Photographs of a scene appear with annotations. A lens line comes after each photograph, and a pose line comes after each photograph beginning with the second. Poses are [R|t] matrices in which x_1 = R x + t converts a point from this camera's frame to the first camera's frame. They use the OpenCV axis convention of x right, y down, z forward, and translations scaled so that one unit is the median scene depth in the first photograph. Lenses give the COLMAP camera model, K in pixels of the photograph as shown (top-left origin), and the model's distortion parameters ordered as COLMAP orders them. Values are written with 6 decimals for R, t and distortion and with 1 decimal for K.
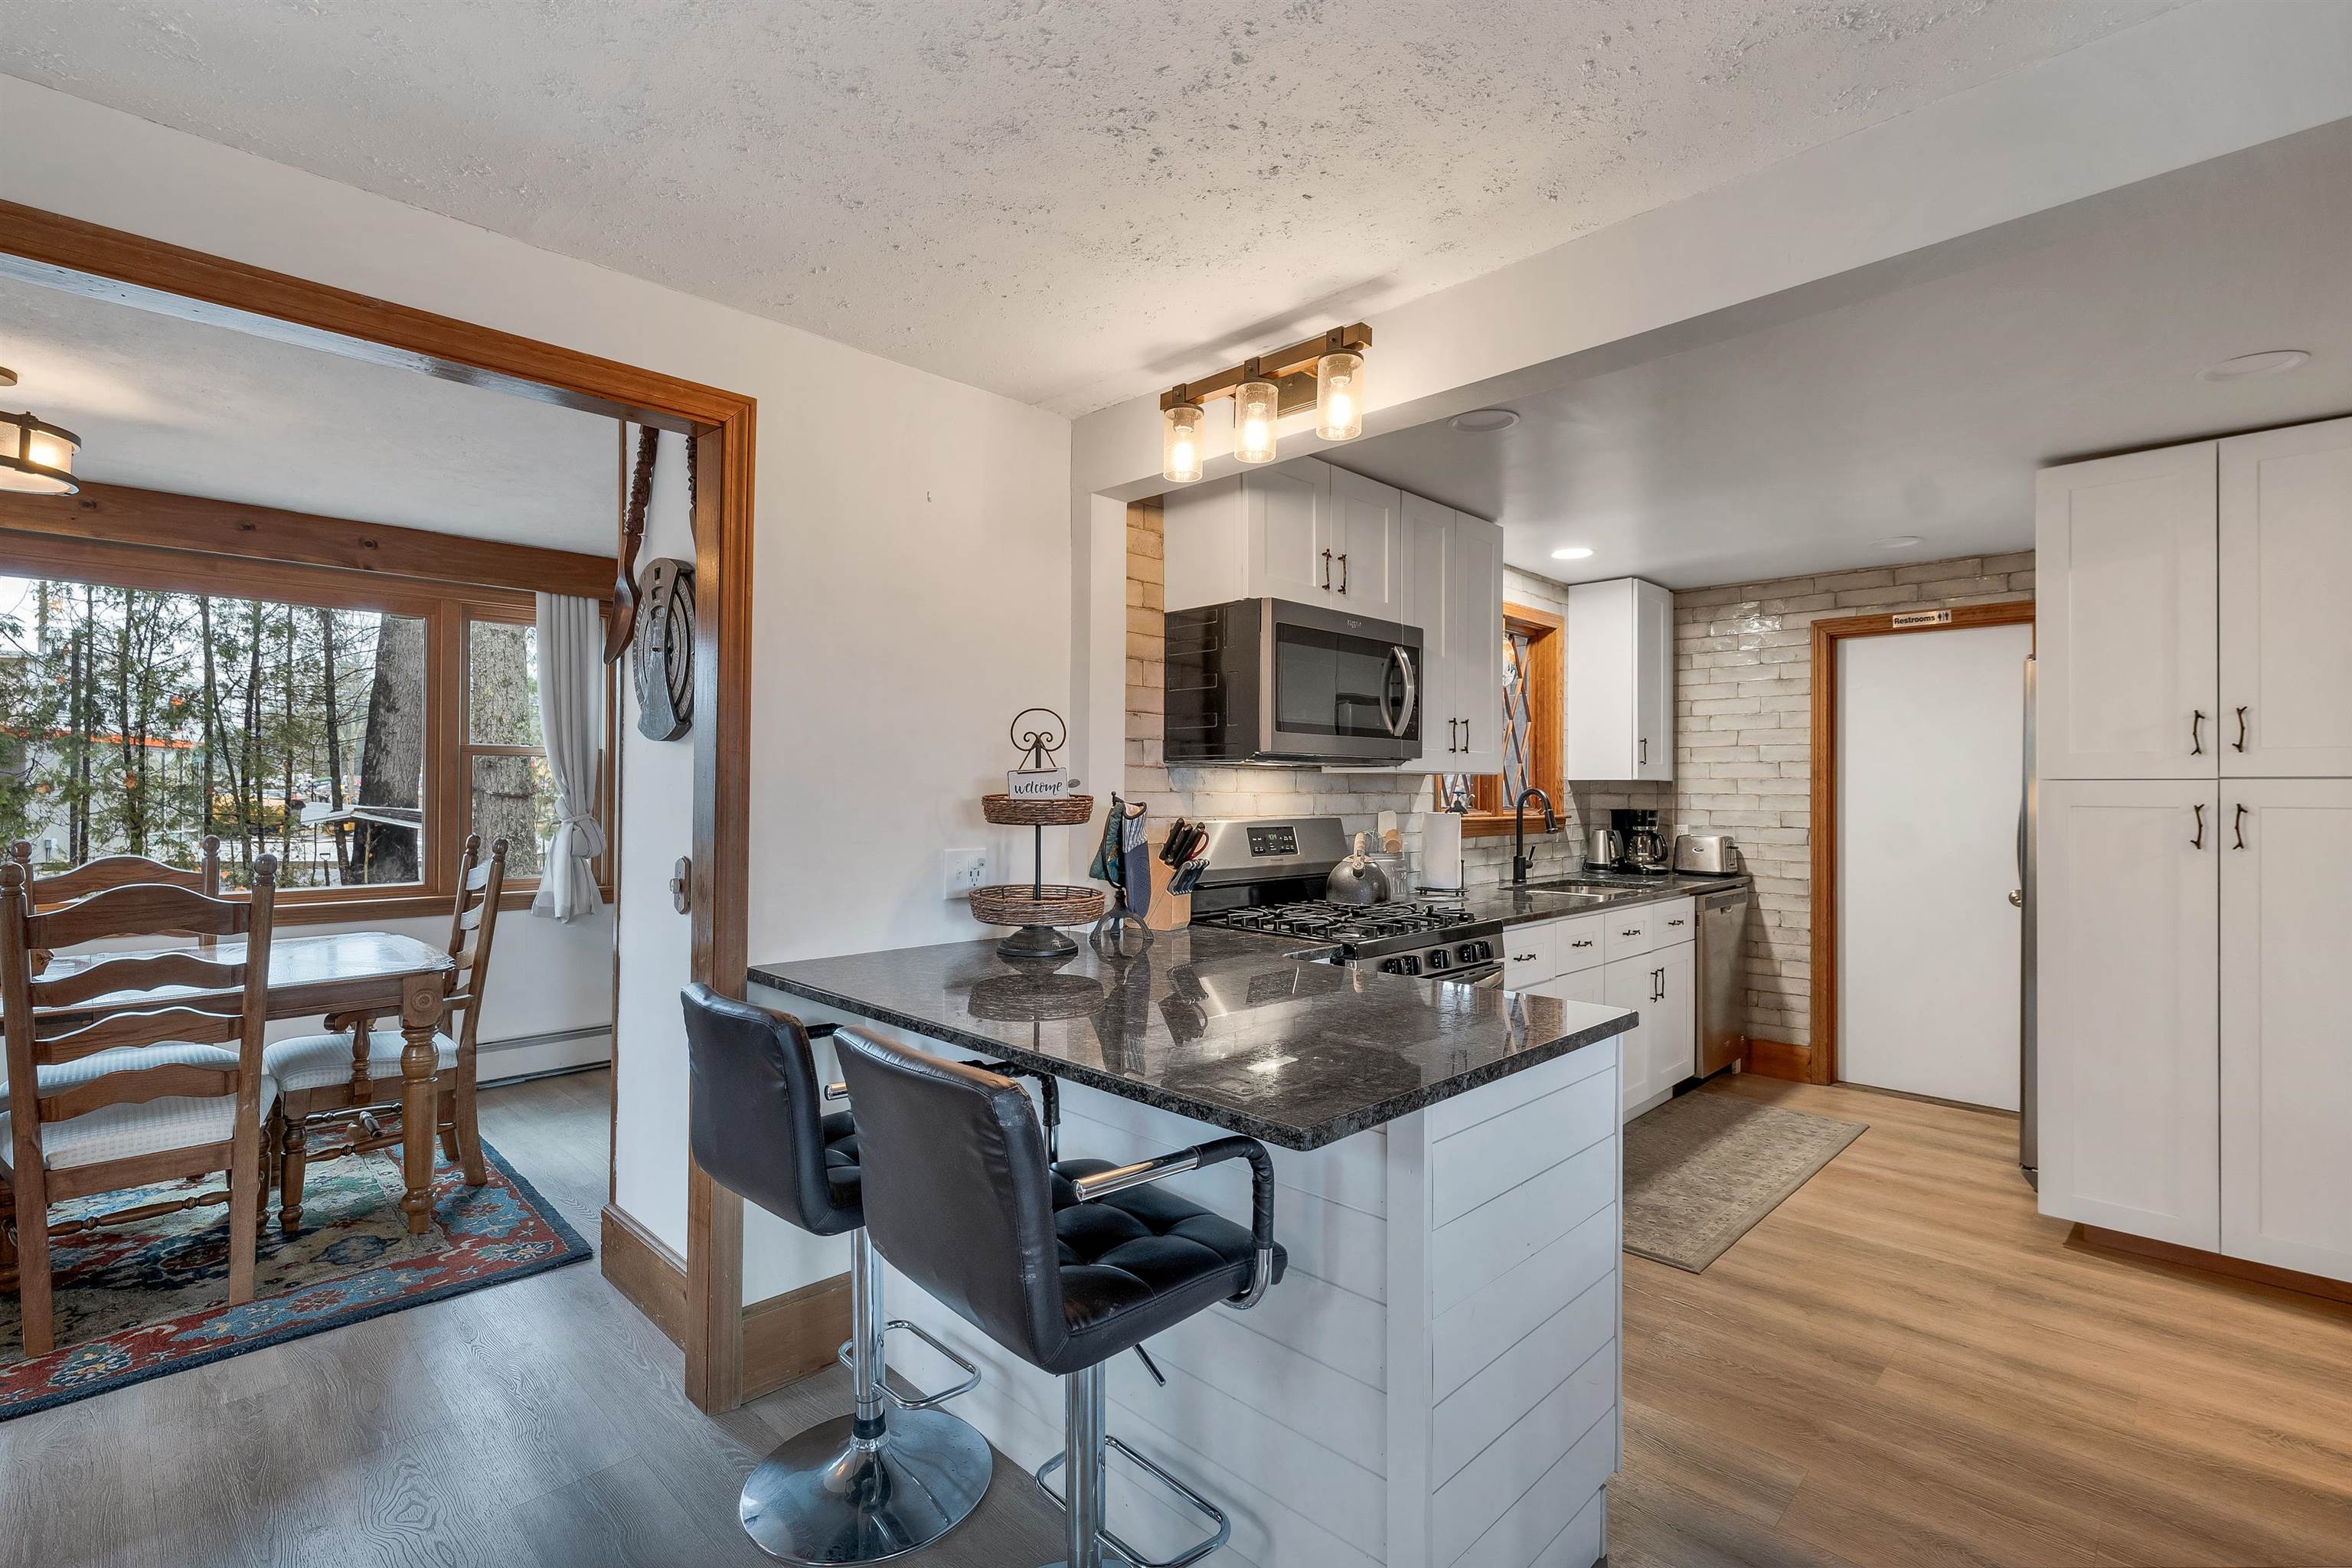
lens RADIAL K [[1061.1, 0, 1169.4], [0, 1061.1, 778.2], [0, 0, 1]] dist [0.002029, -0.000522]
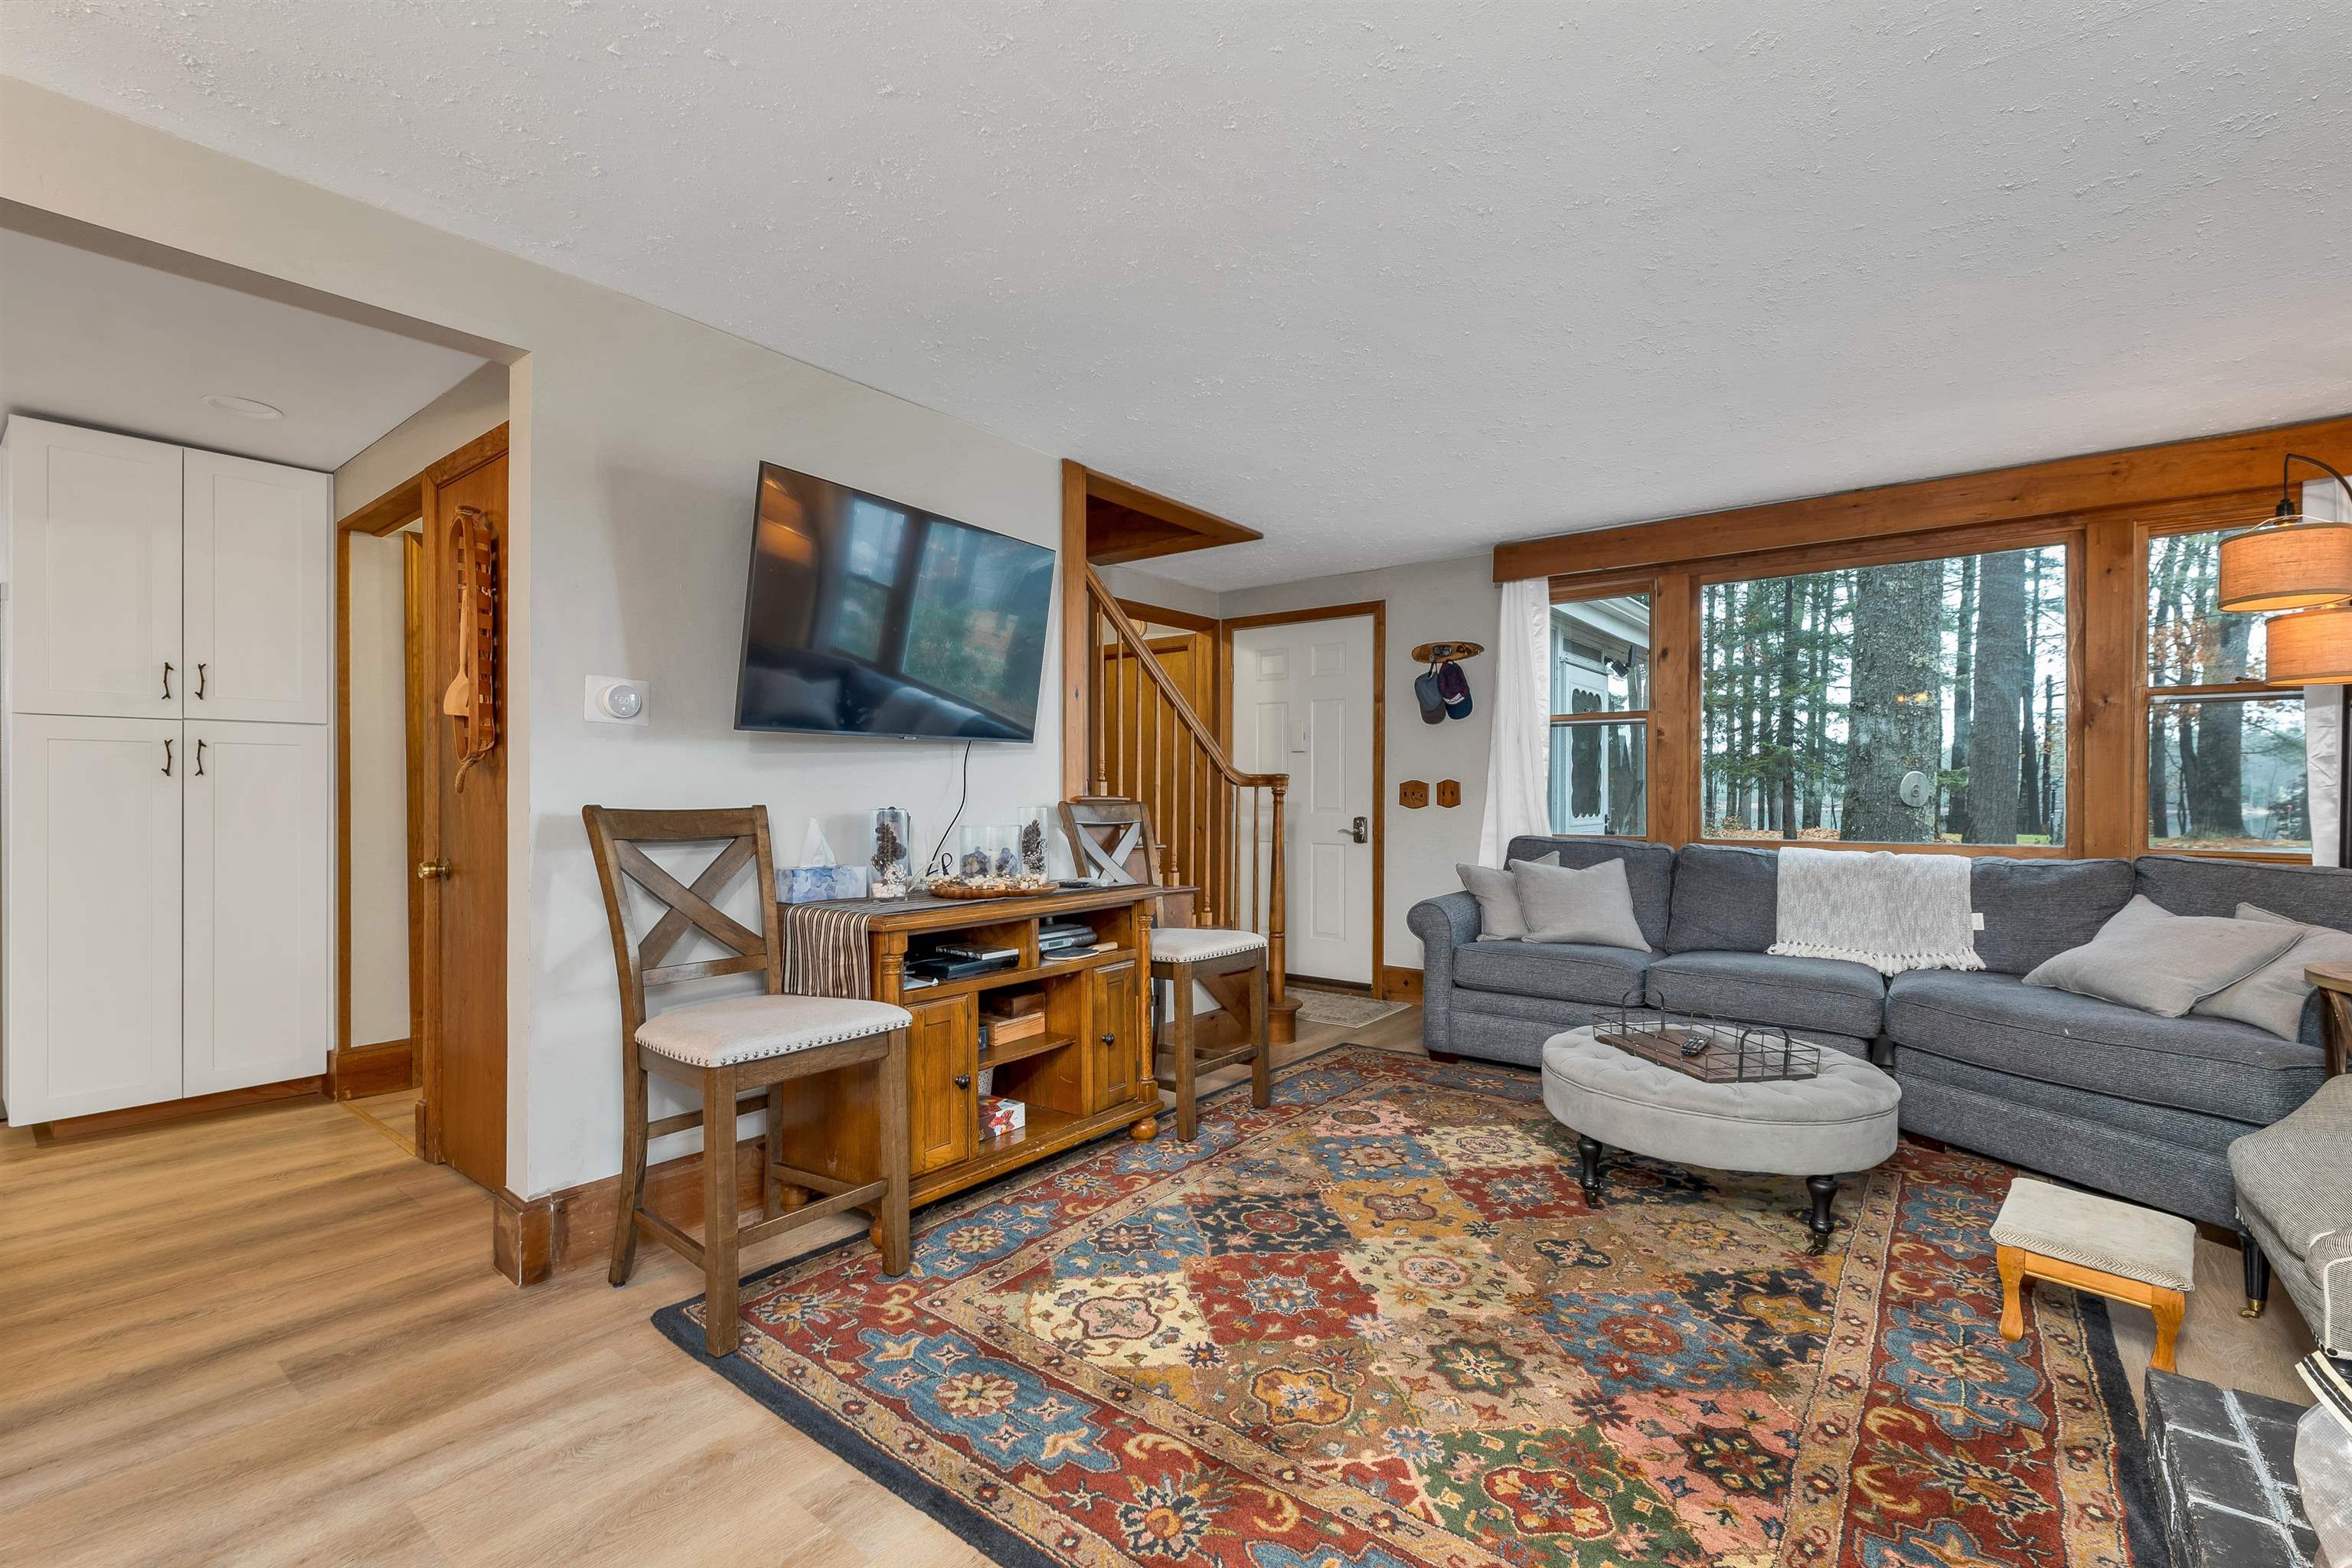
lens RADIAL K [[1018.4, 0, 1169.4], [0, 1018.4, 796.7], [0, 0, 1]] dist [0.001383, 0.000369]
pose [[-0.114159, -0.012115, 0.993389, -0.212681], [-0.012134, 0.999868, 0.010799, 0.040438], [-0.993388, -0.010821, -0.114291, -0.010335]]
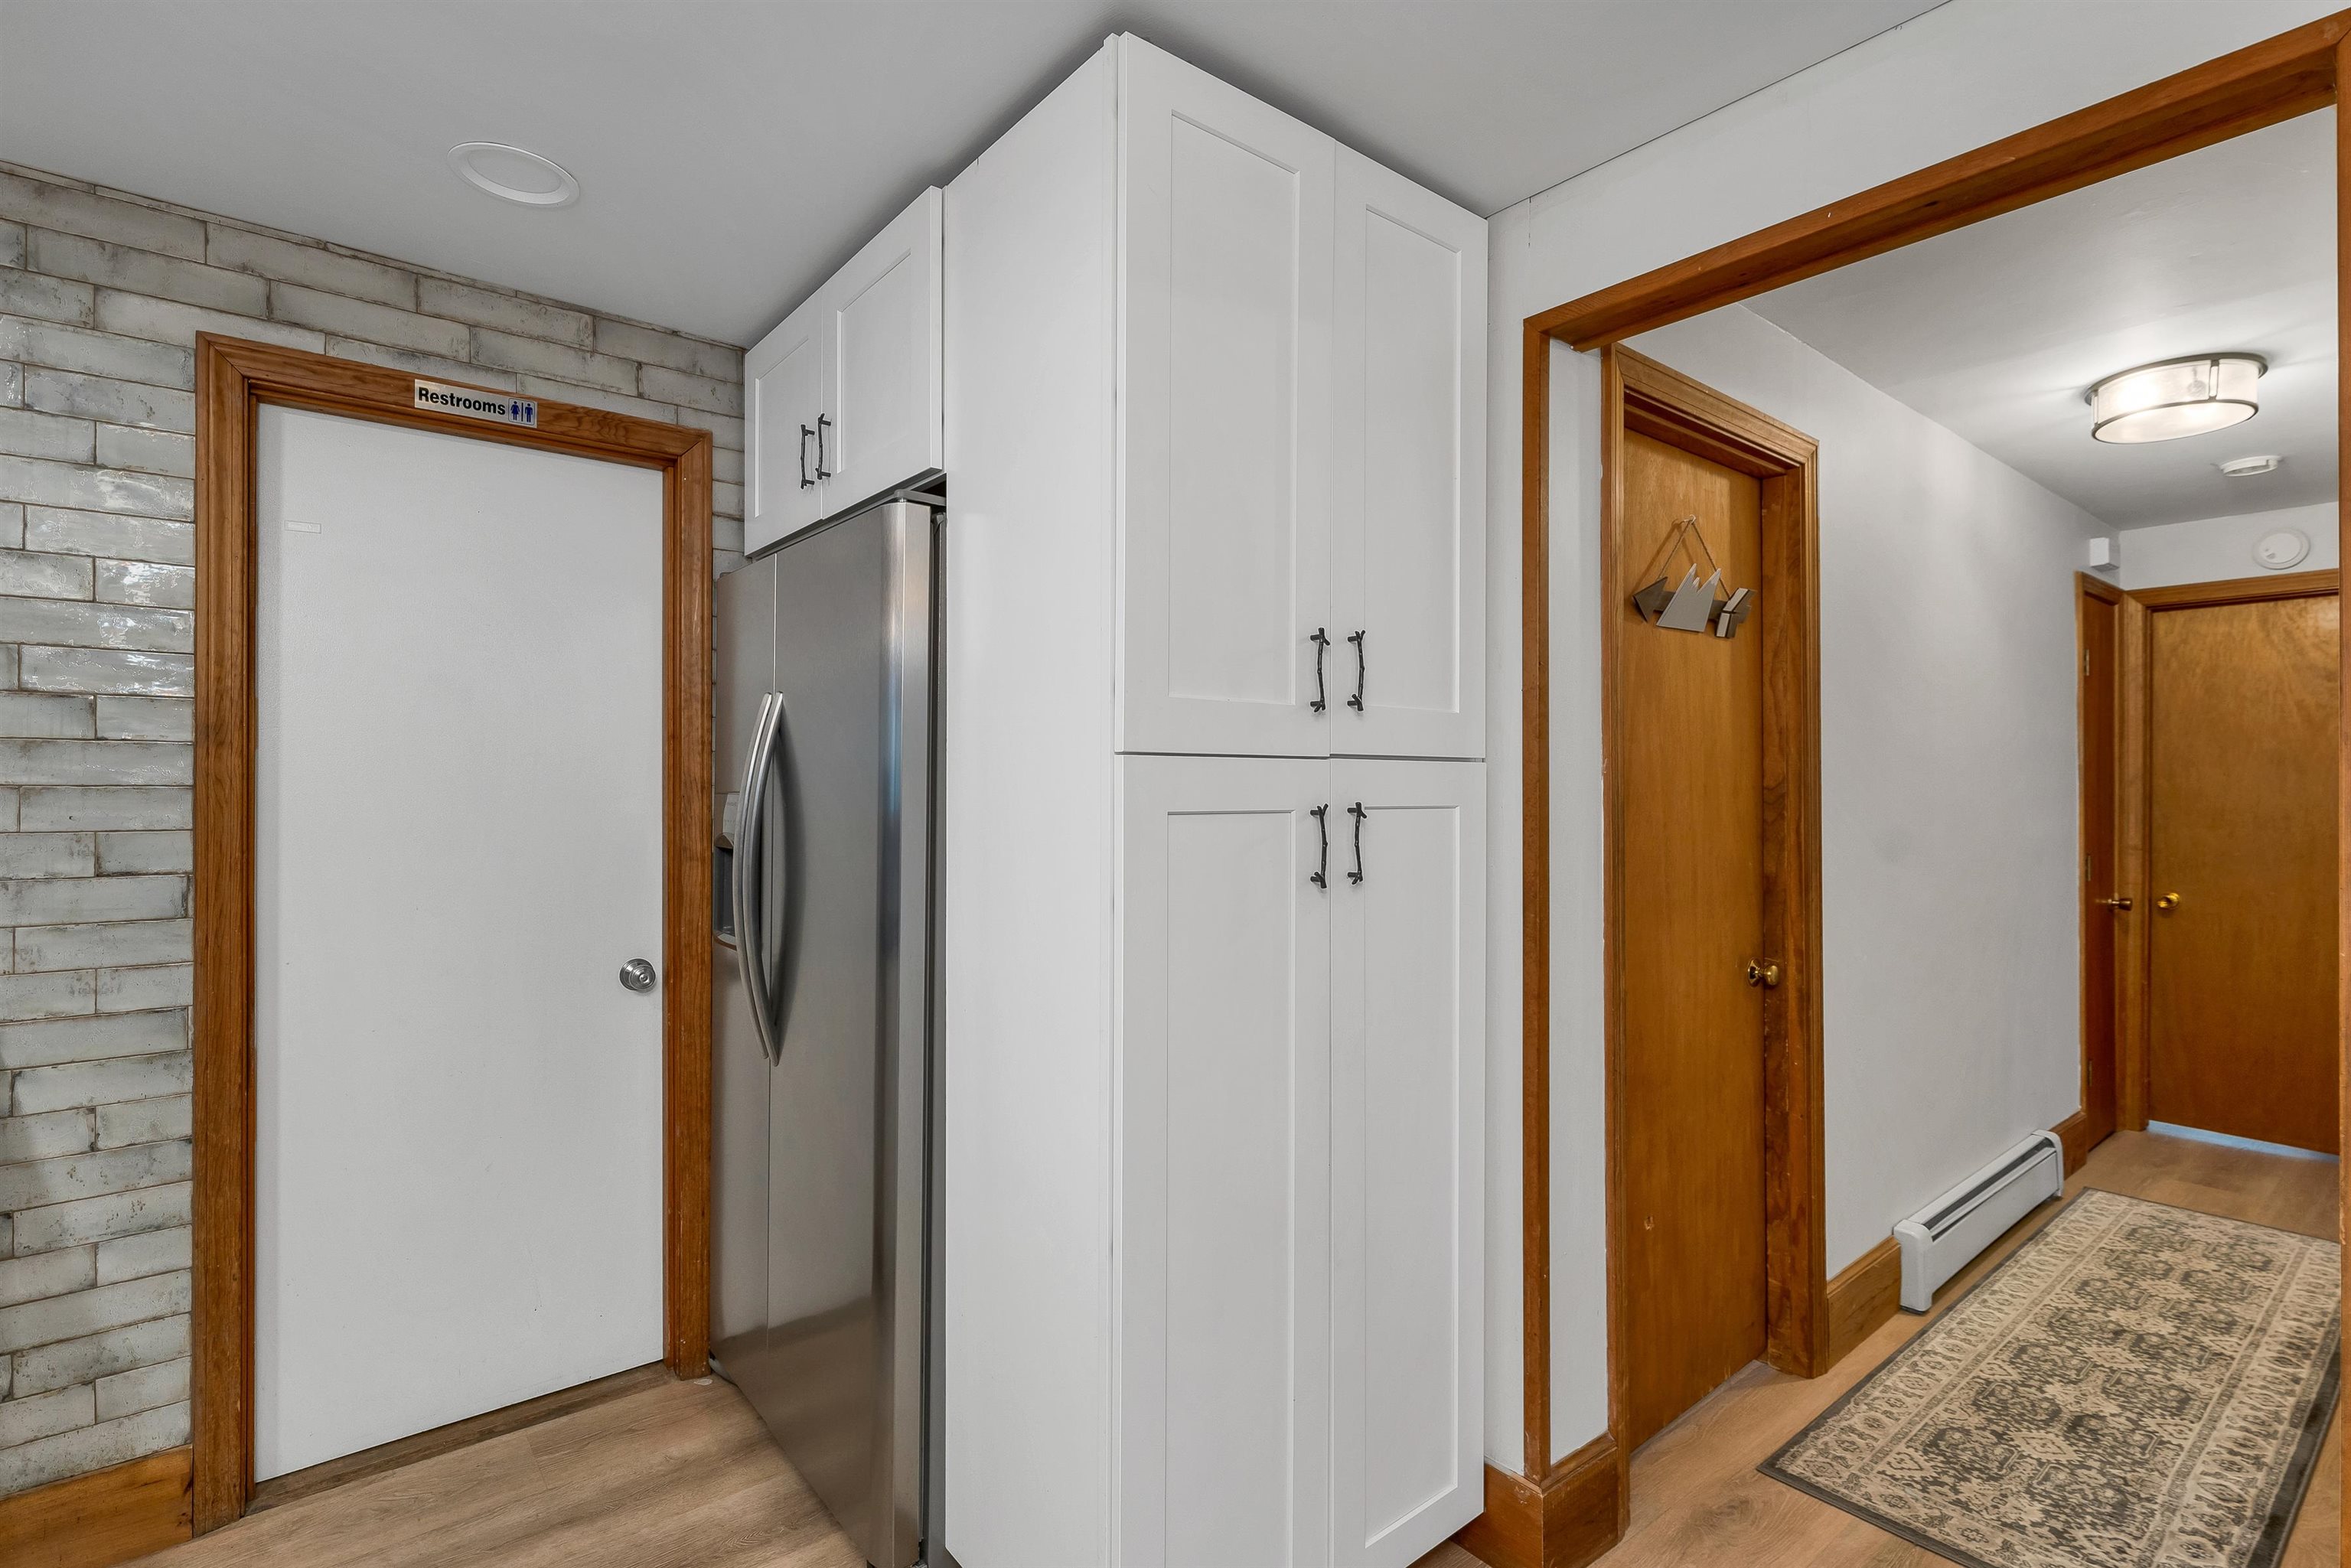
lens RADIAL K [[1060.6, 0, 1062.9], [0, 1060.6, 780.5], [0, 0, 1]] dist [0.002029, -0.000522]
pose [[0.109372, -0.005909, 0.993983, 0.269642], [-0.015627, 0.999849, 0.007663, 0.006418], [-0.993878, -0.016371, 0.109263, 0.677411]]
